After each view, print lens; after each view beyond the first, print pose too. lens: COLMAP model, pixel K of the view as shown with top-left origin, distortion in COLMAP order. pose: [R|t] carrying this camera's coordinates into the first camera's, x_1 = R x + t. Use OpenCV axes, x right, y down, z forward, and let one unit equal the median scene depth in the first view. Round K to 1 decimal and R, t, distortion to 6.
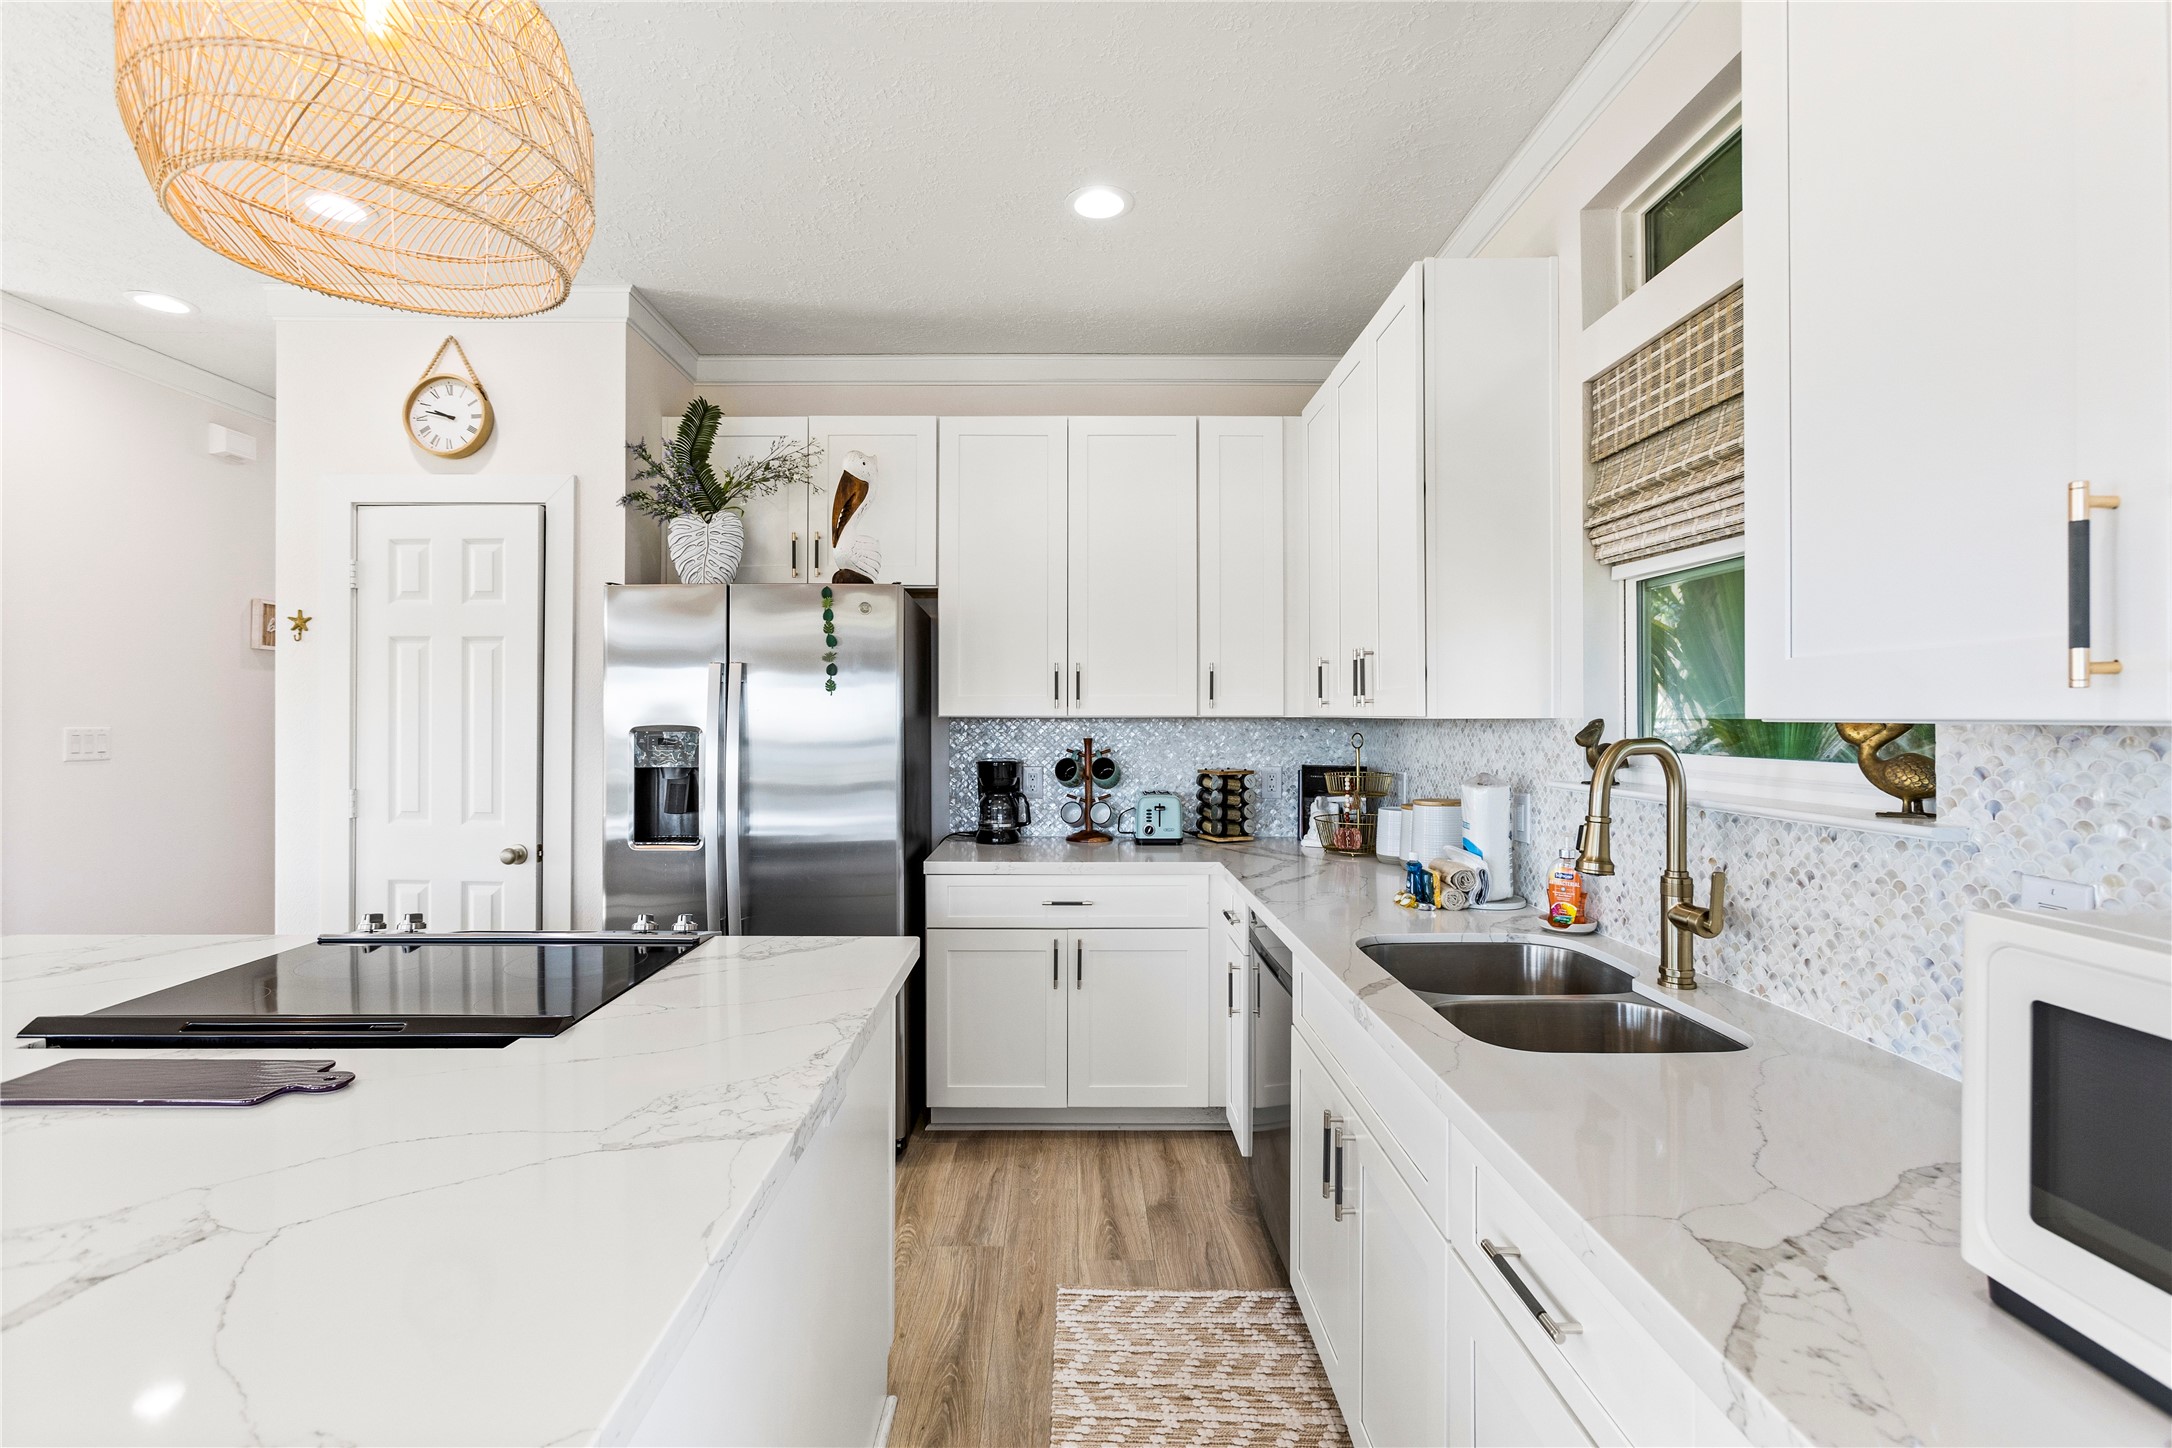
lens RADIAL K [[997.6, 0, 1062.2], [0, 997.6, 715.3], [0, 0, 1]] dist [-0.017378, 0.025462]
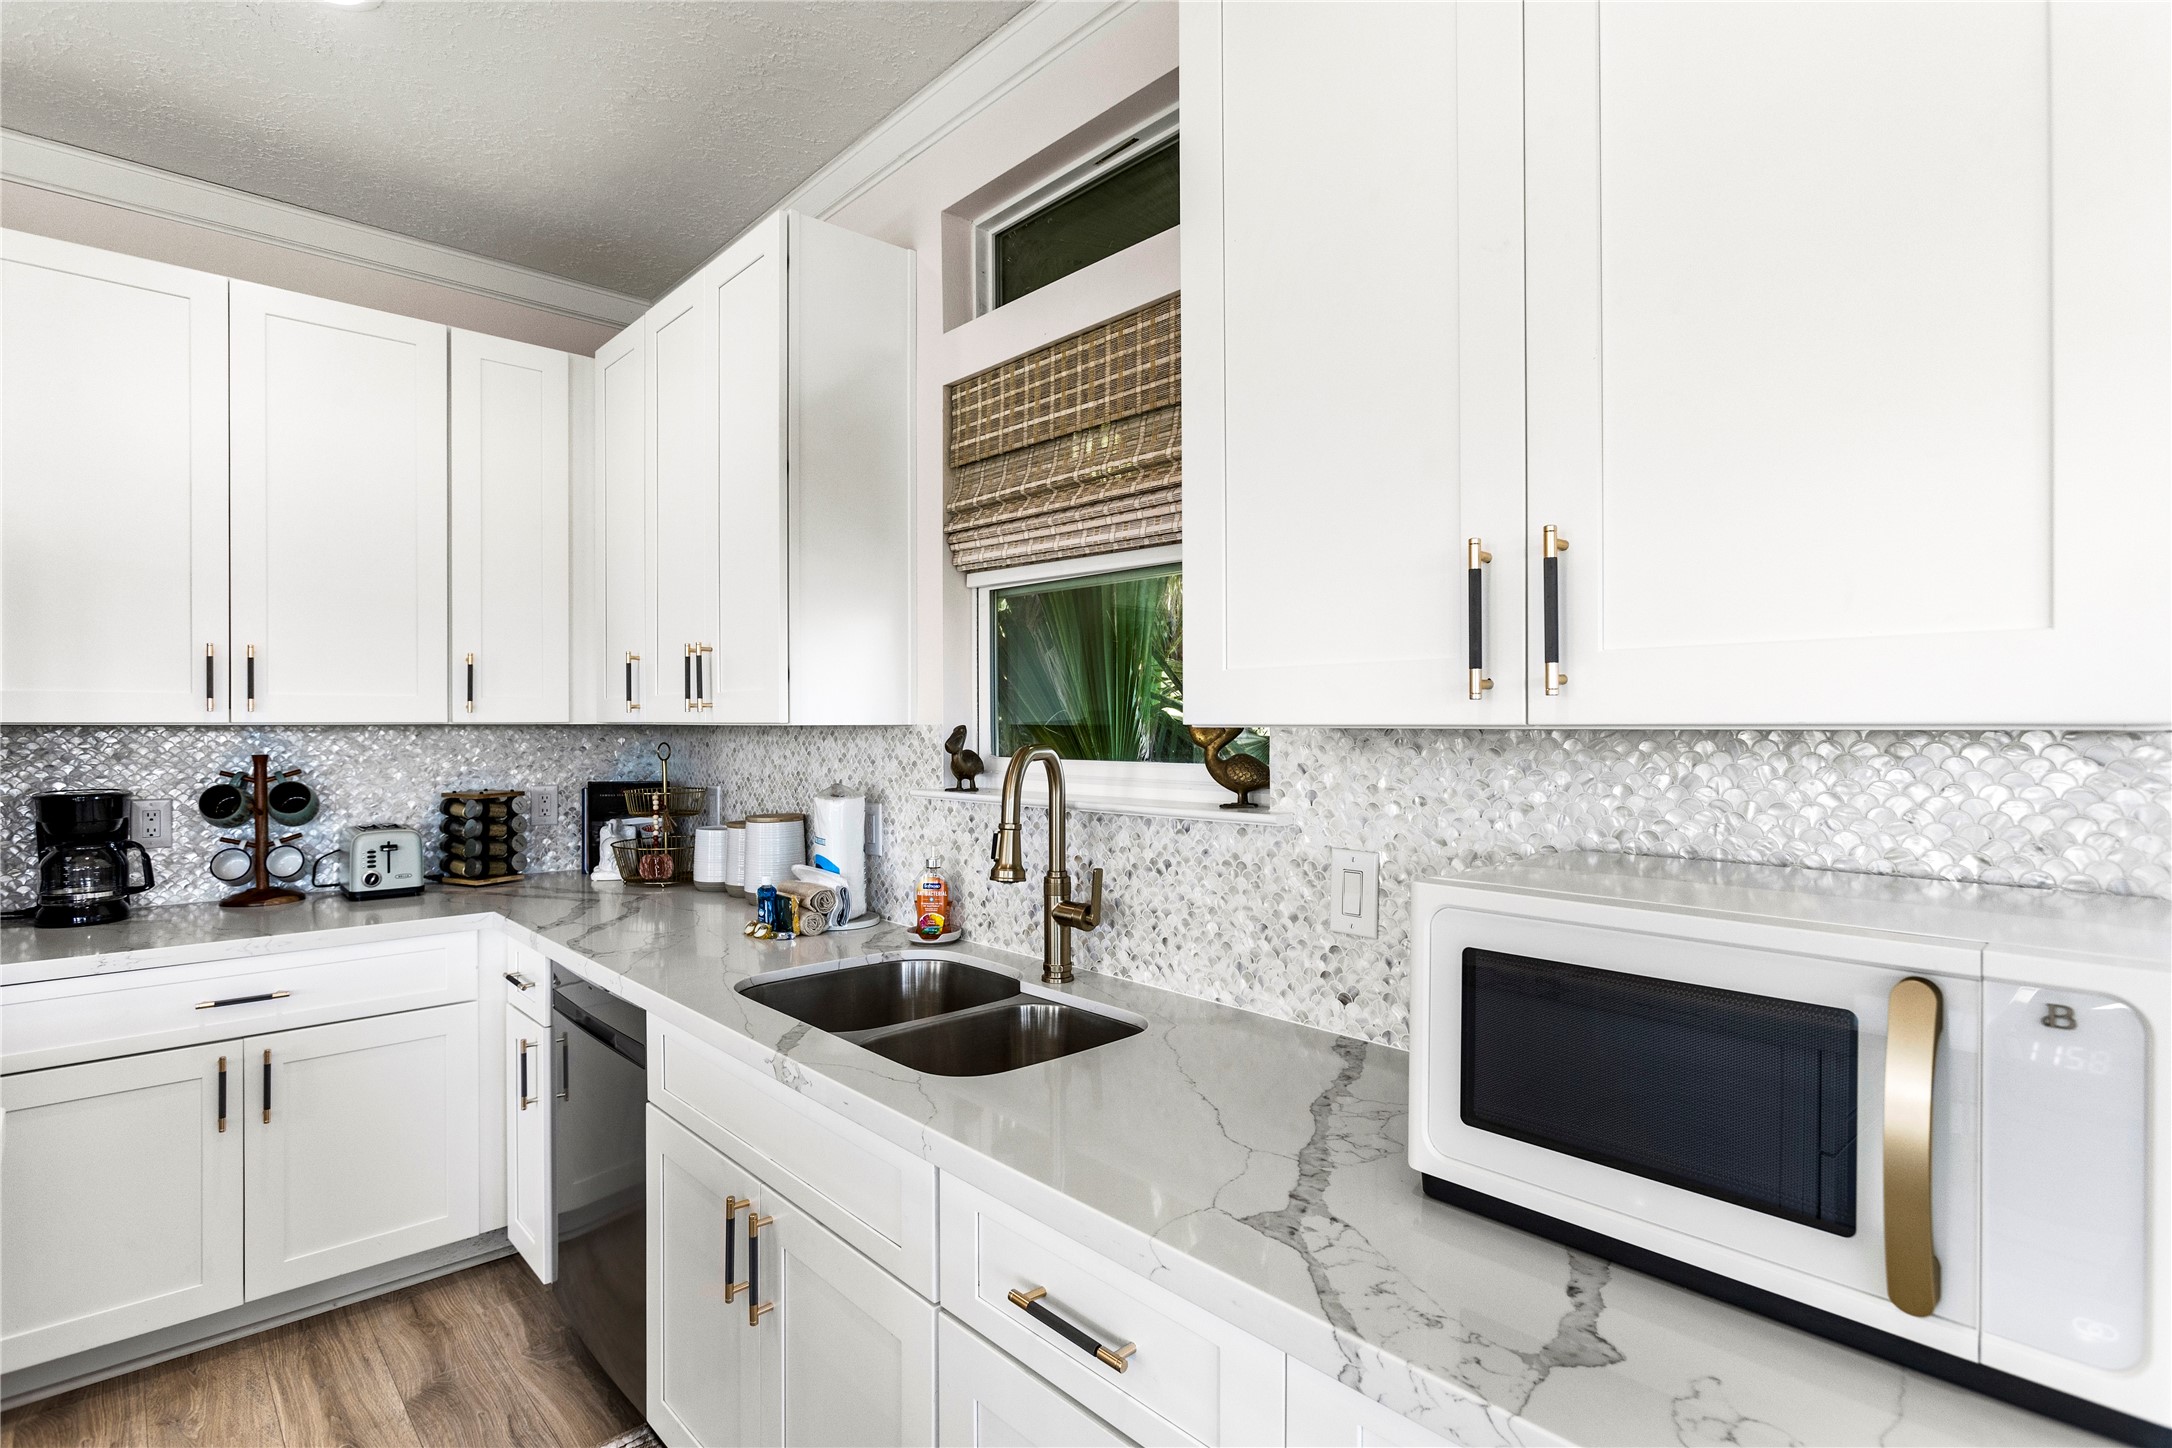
lens RADIAL K [[1083.1, 0, 1079.3], [0, 1083.1, 725.9], [0, 0, 1]] dist [-0.016663, 0.019328]
pose [[0.737608, -0.001422, 0.675227, -0.088828], [-0.000626, 0.999996, 0.002790, 0.000990], [-0.675228, -0.002481, 0.737604, 0.098142]]
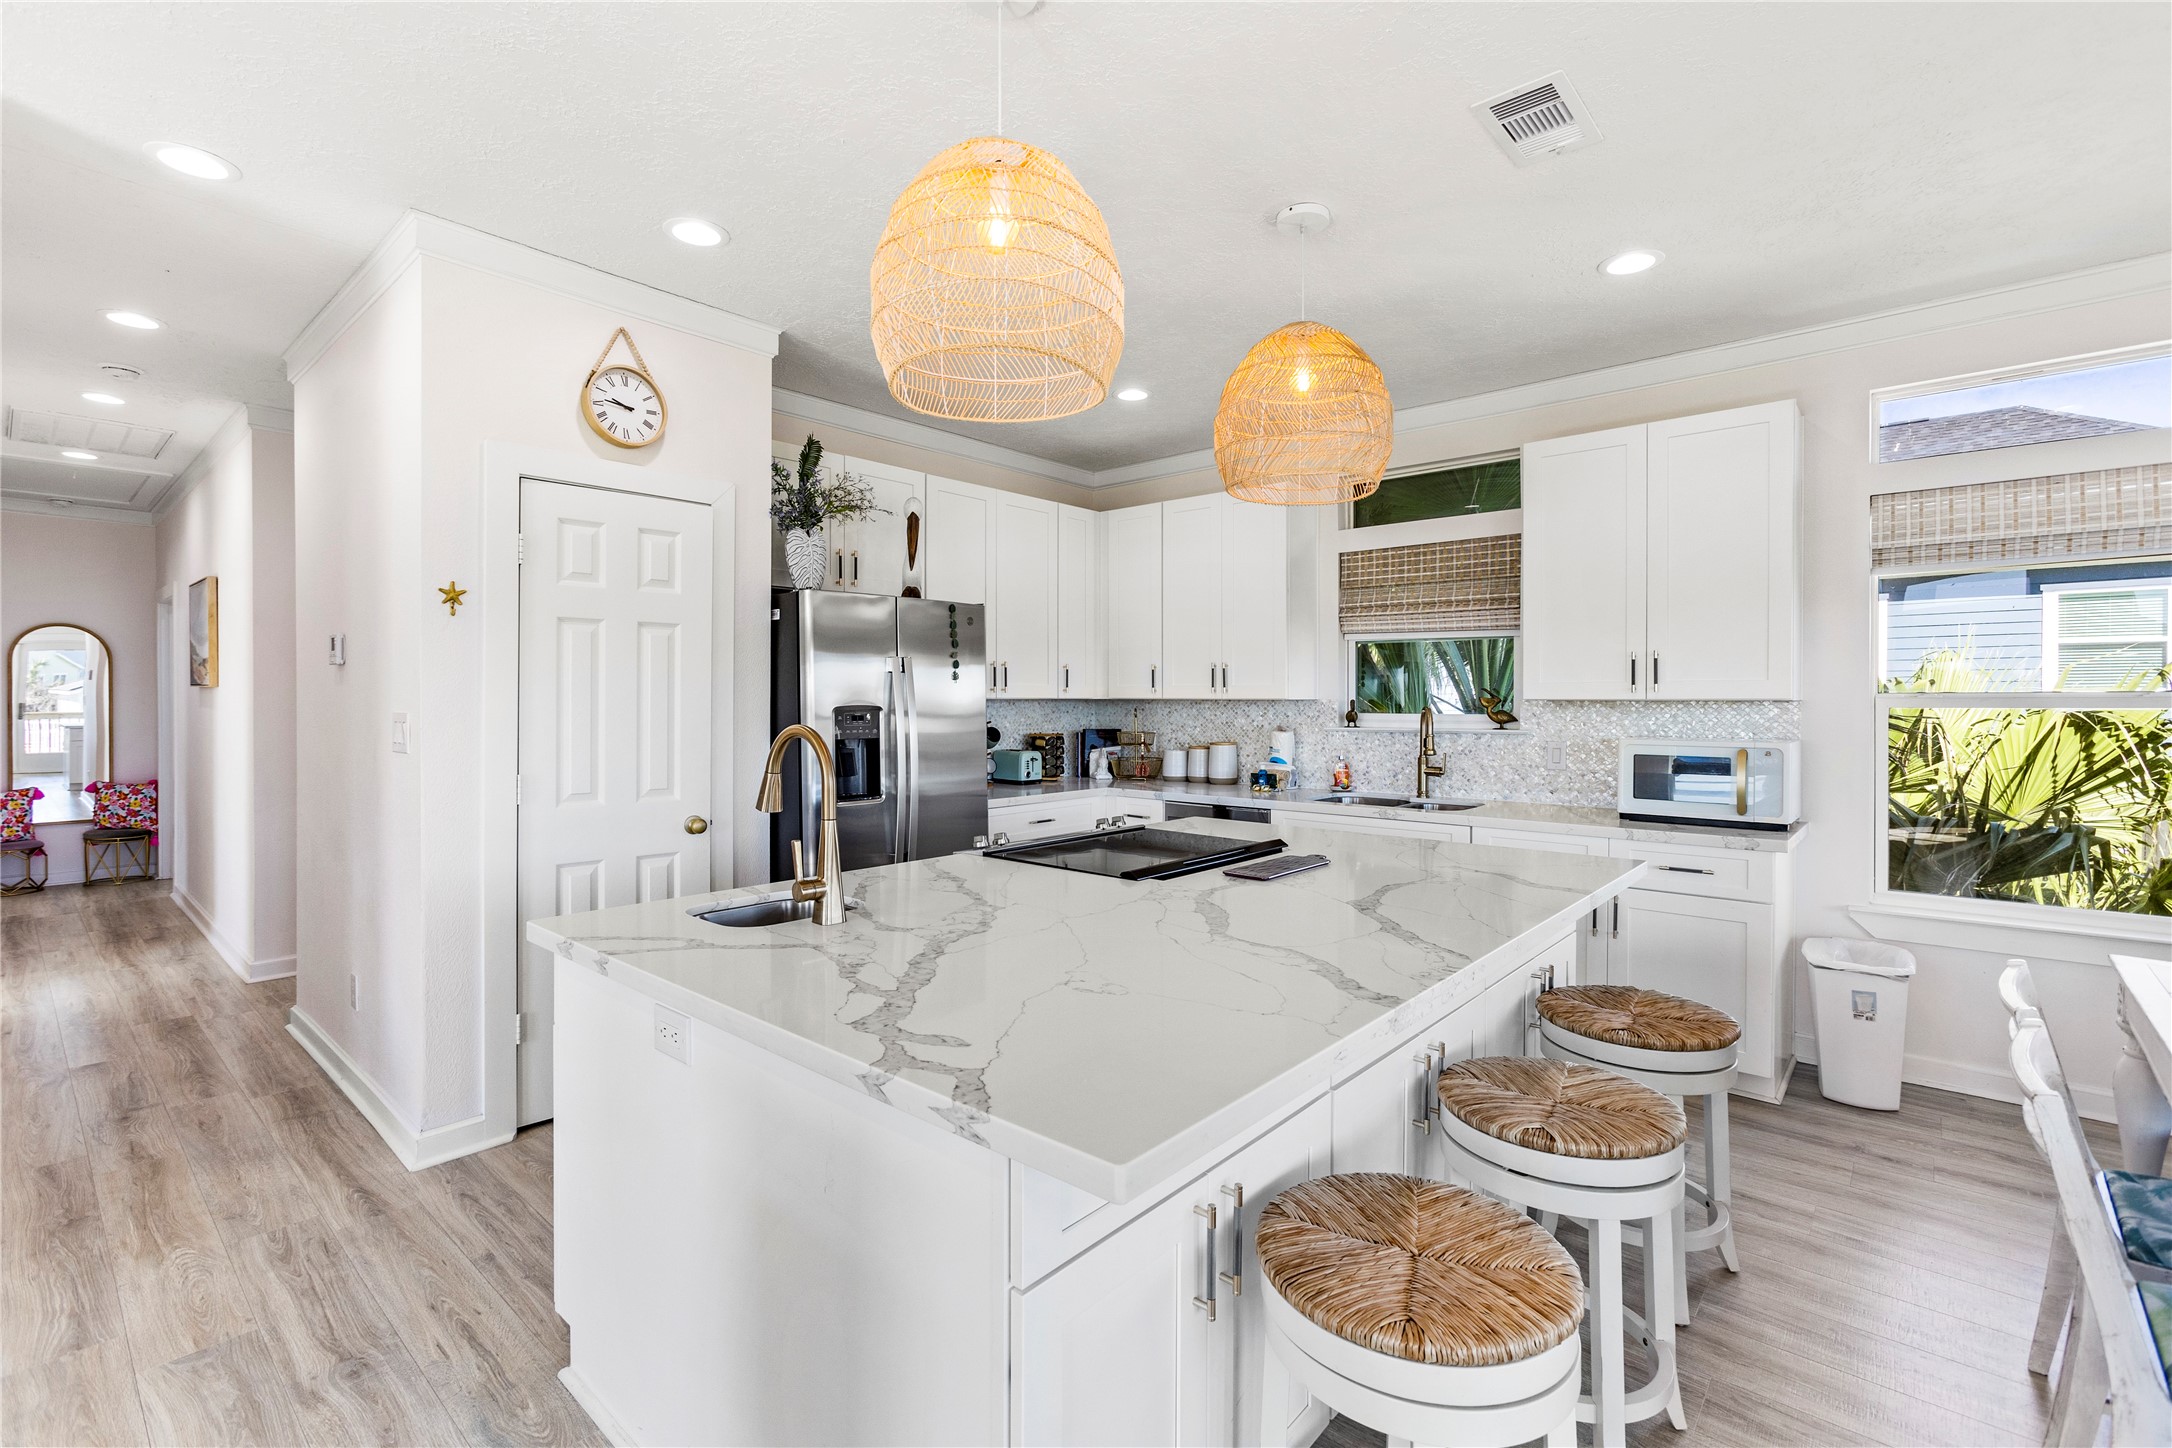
lens RADIAL K [[965.5, 0, 1088.8], [0, 965.5, 703.9], [0, 0, 1]] dist [-0.009522, 0.000029]
pose [[0.653576, -0.004275, 0.756849, -1.321210], [-0.000728, 0.999980, 0.006277, 0.000316], [-0.756861, -0.004654, 0.653560, -0.018828]]
